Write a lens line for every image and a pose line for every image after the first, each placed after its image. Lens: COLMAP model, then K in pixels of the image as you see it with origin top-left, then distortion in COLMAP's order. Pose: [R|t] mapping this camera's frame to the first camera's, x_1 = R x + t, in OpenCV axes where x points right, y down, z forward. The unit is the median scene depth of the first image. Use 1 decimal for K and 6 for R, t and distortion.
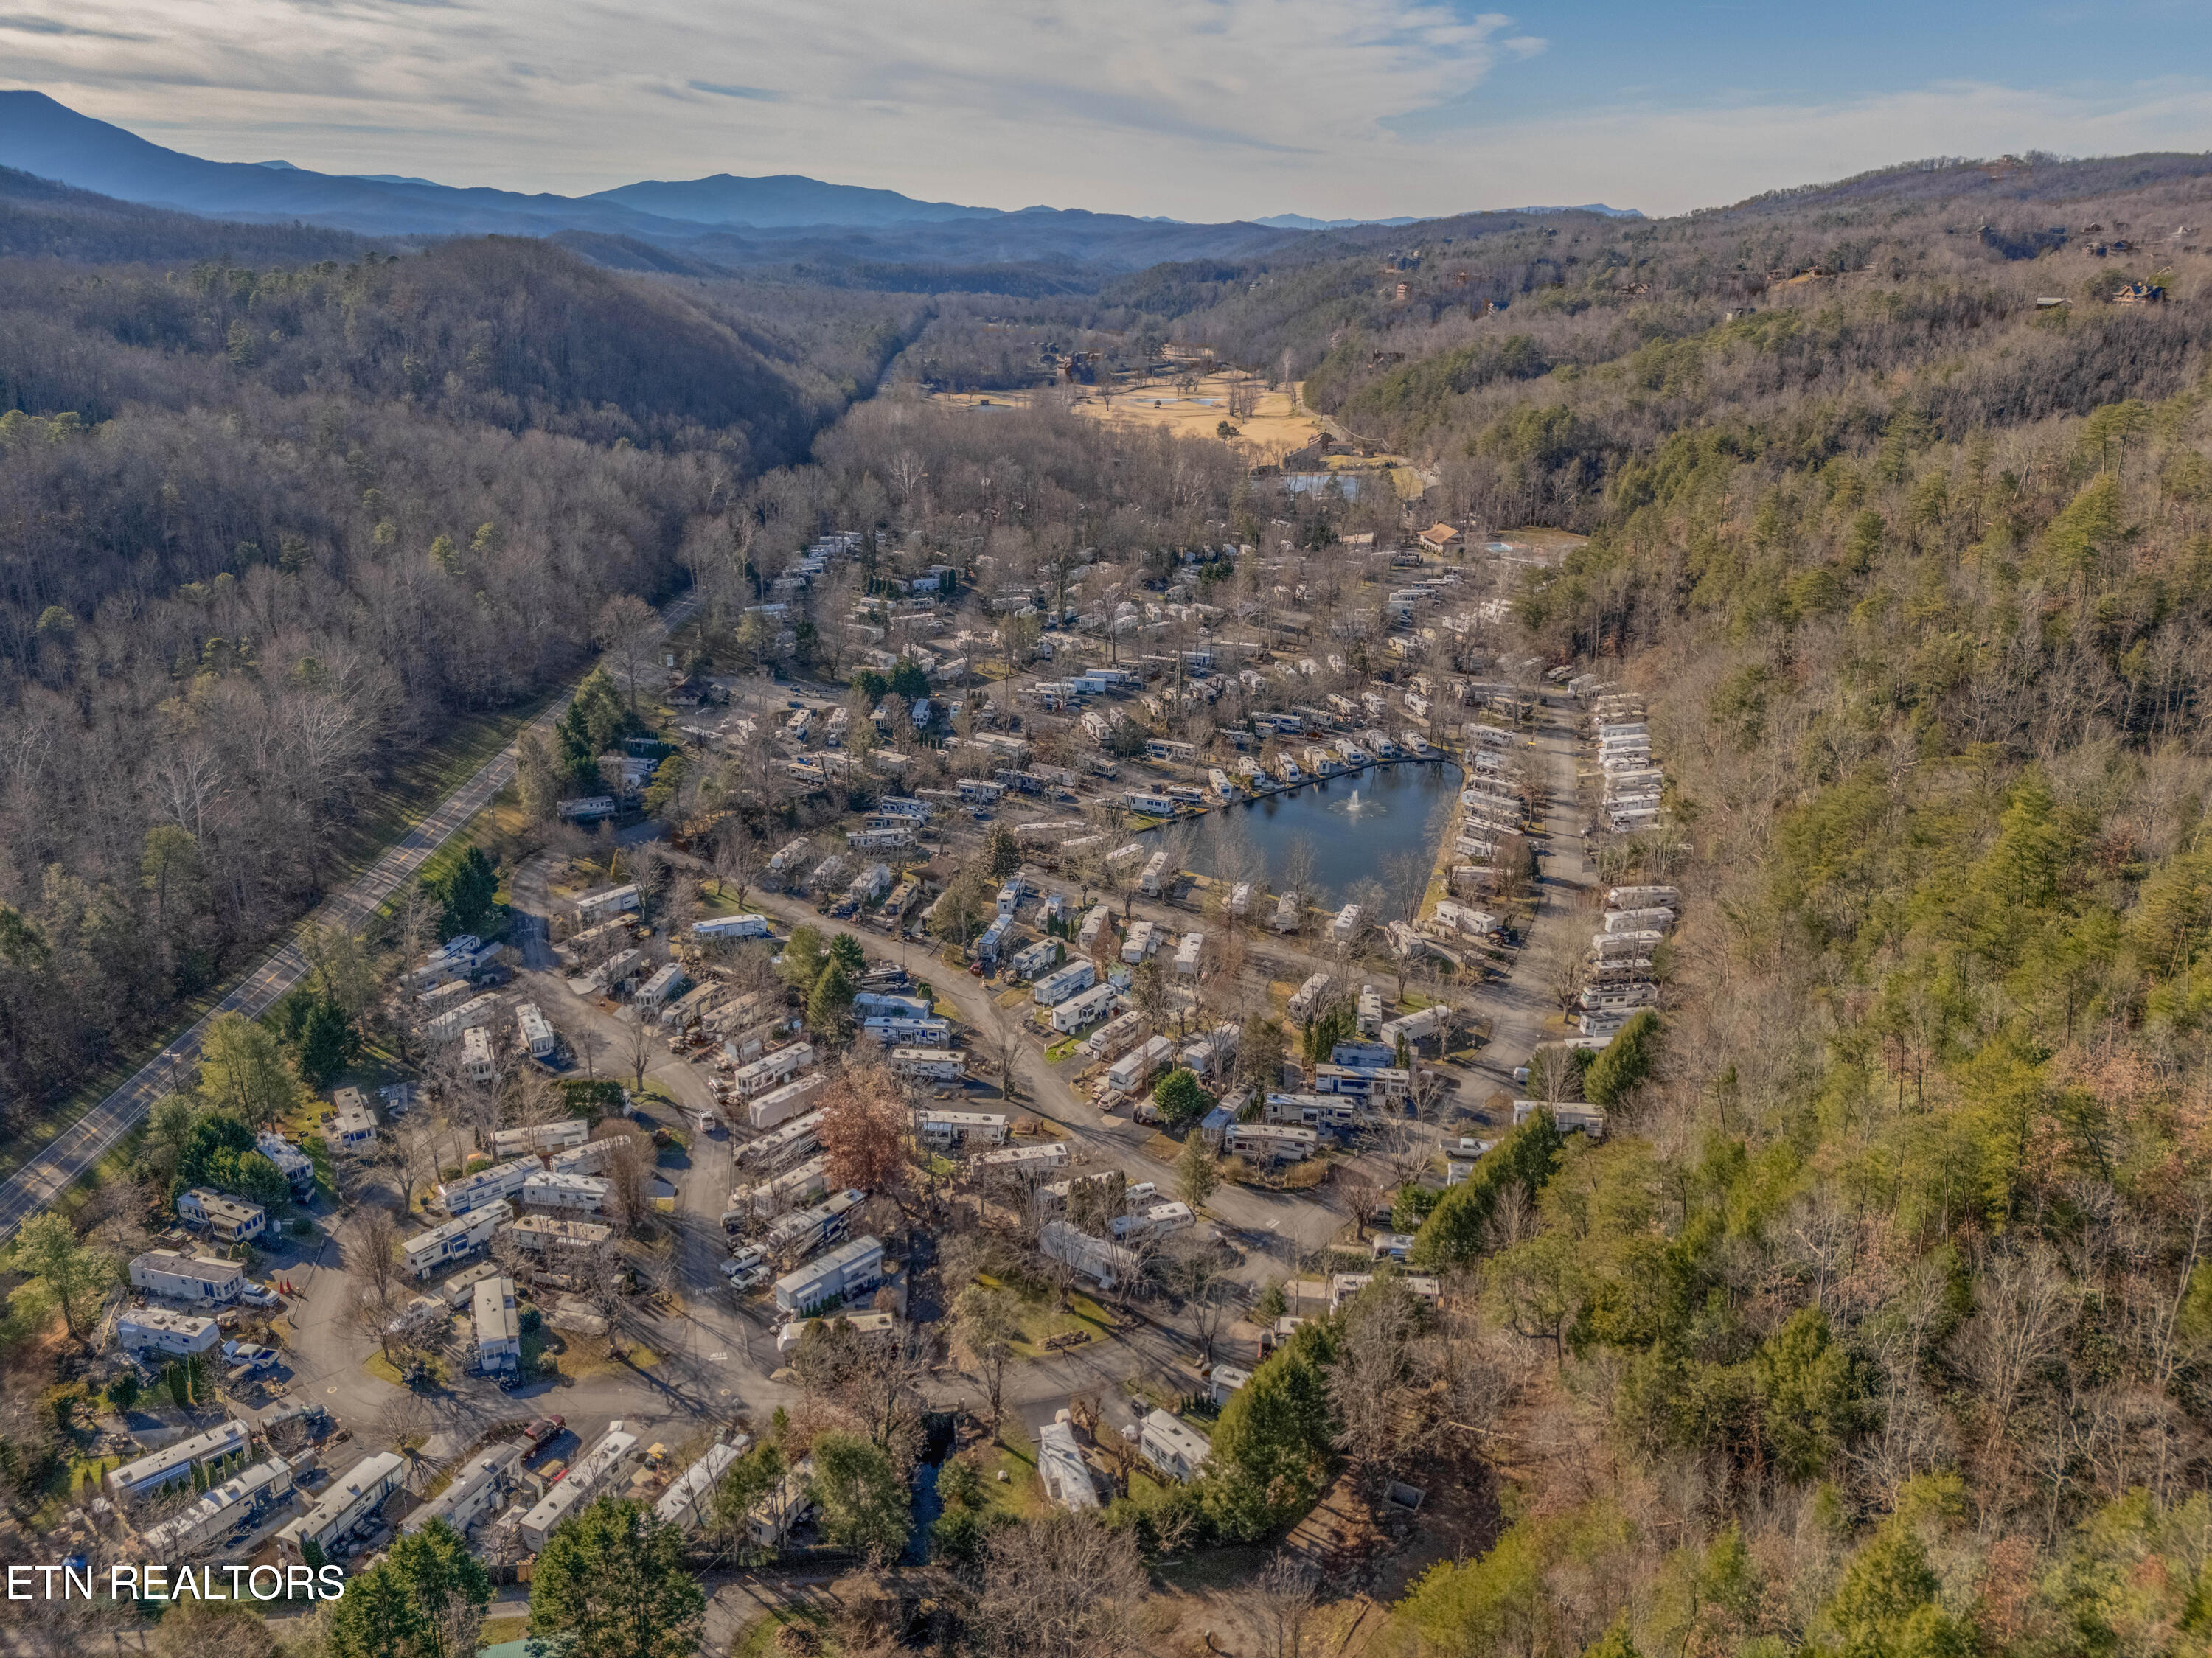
lens RADIAL K [[1605.9, 0, 1106.0], [0, 1605.9, 829.0], [0, 0, 1]] dist [0.096406, -0.110652]
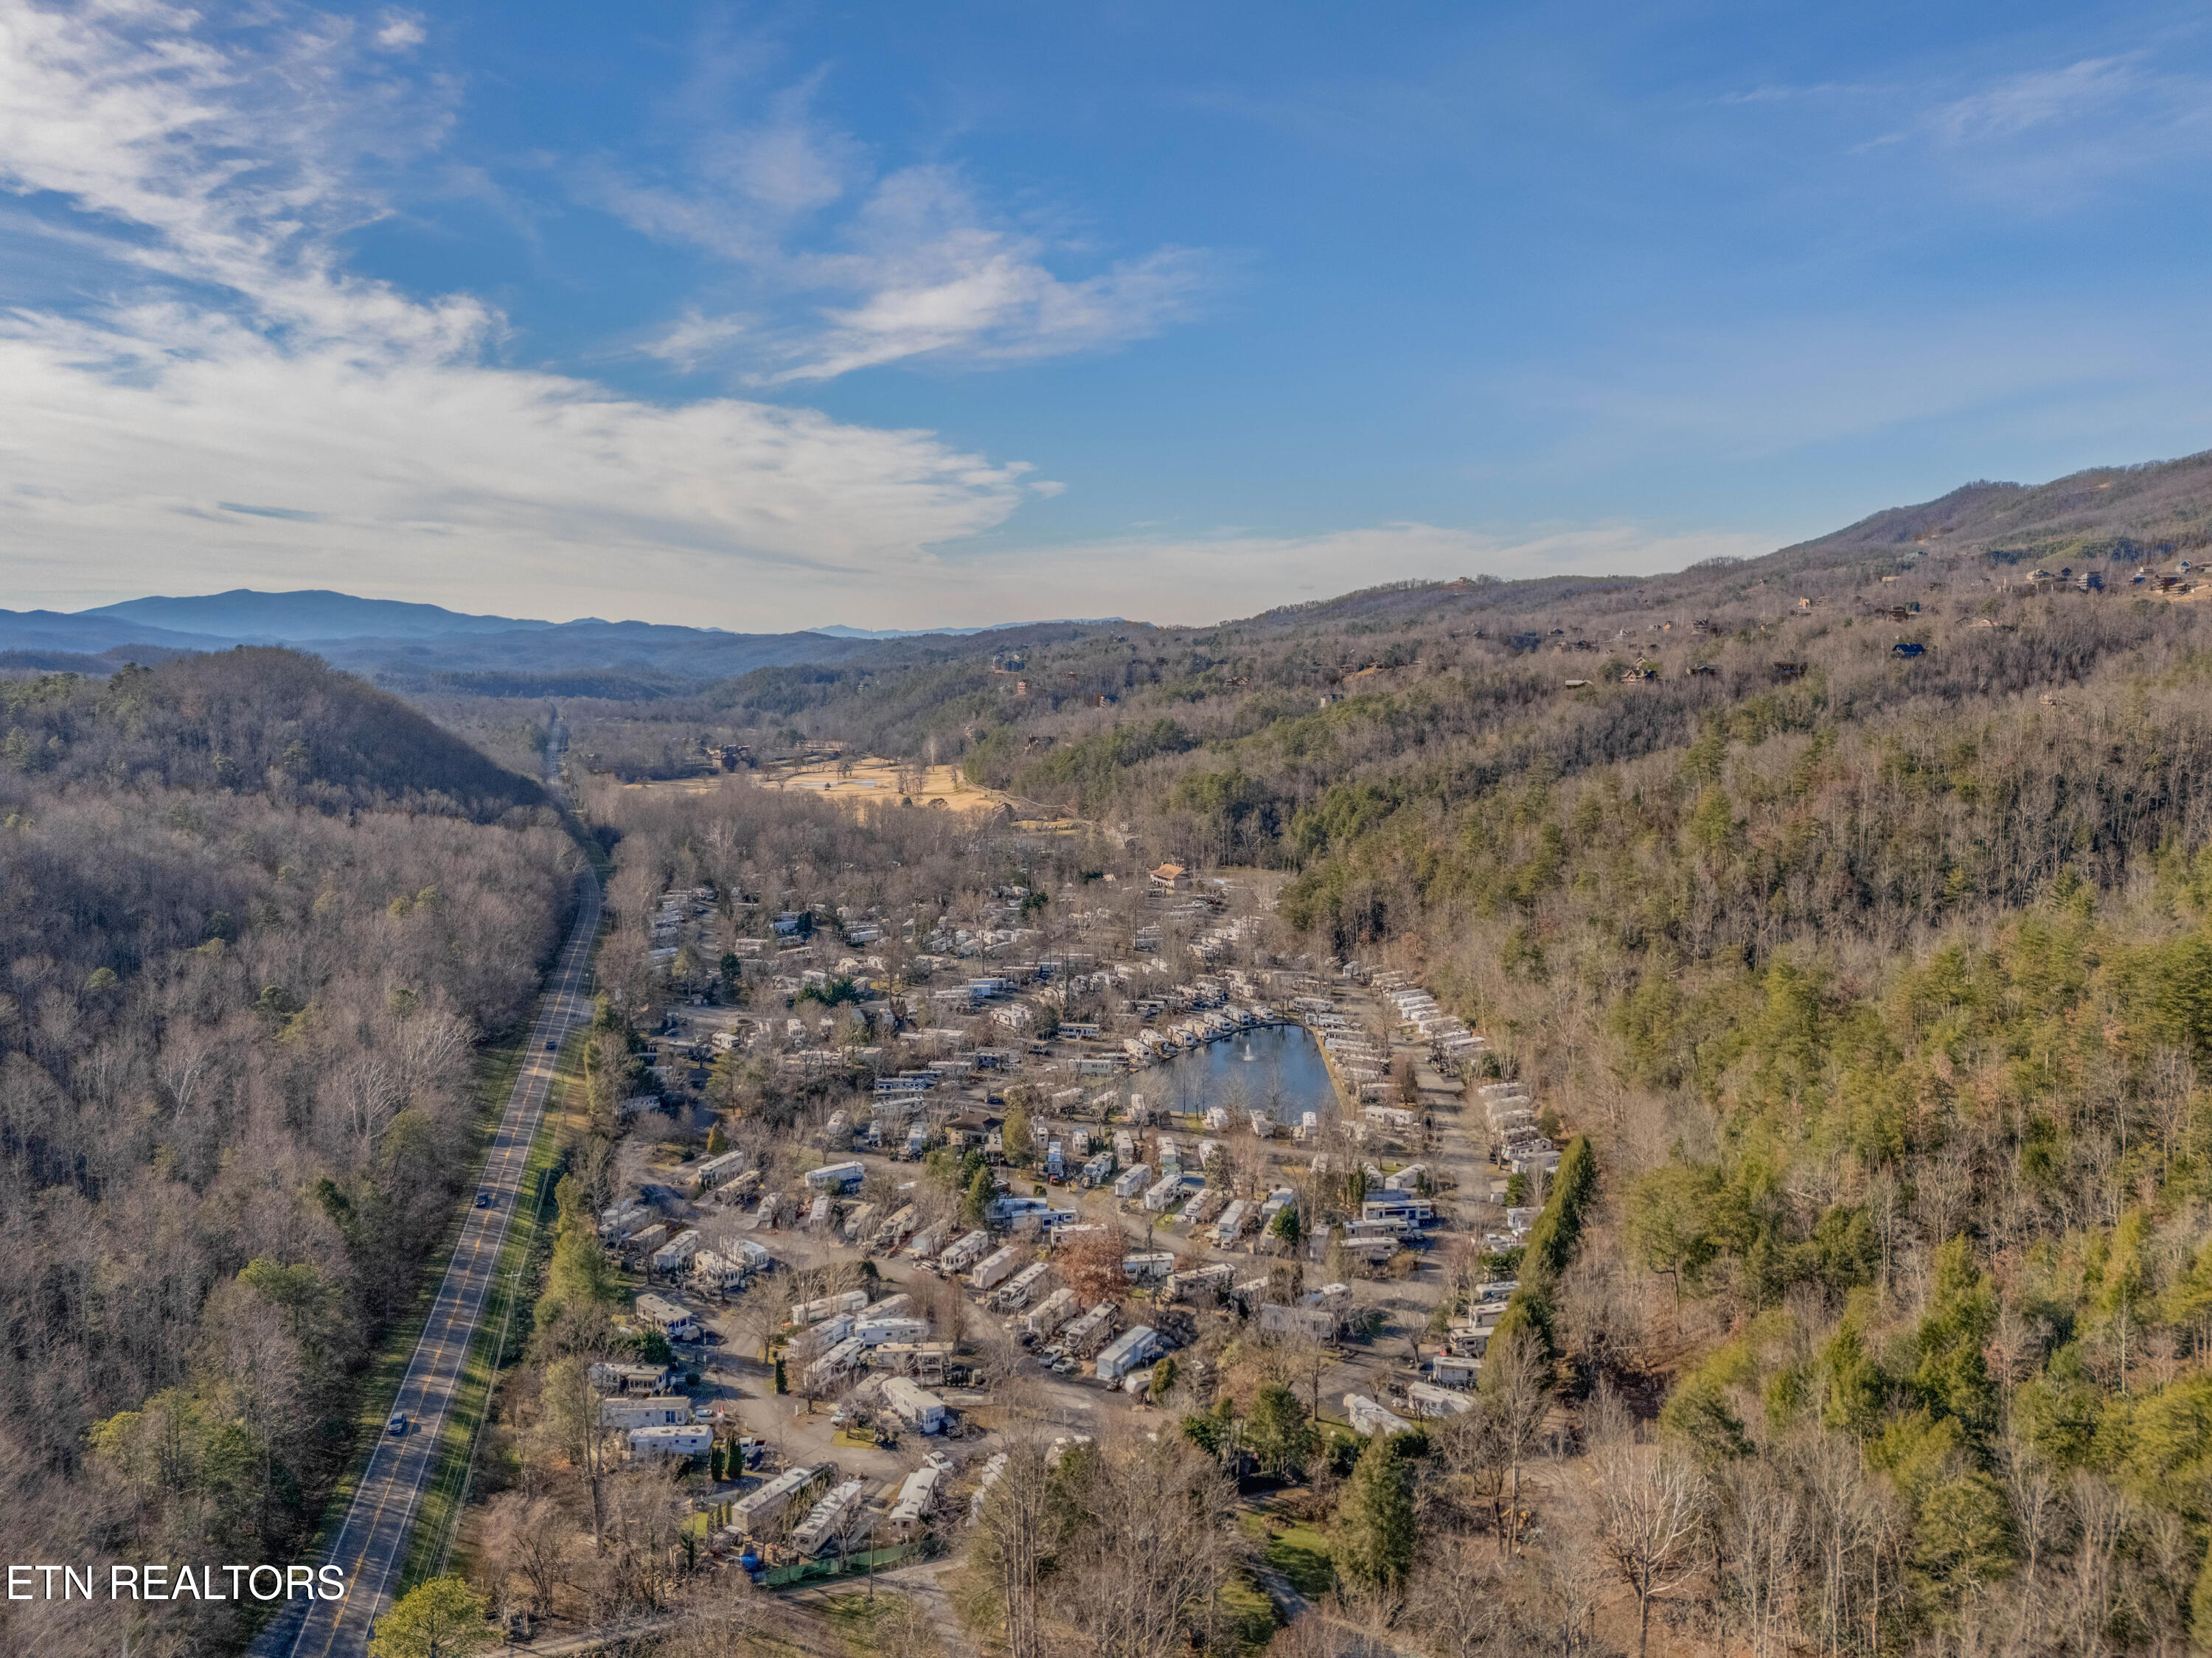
lens RADIAL K [[1605.9, 0, 1106.0], [0, 1605.9, 829.0], [0, 0, 1]] dist [0.096406, -0.110652]
pose [[0.963863, -0.041377, 0.263164, -0.091658], [0.101717, 0.970181, -0.220006, 0.025876], [-0.246213, 0.238824, 0.939331, -0.064315]]
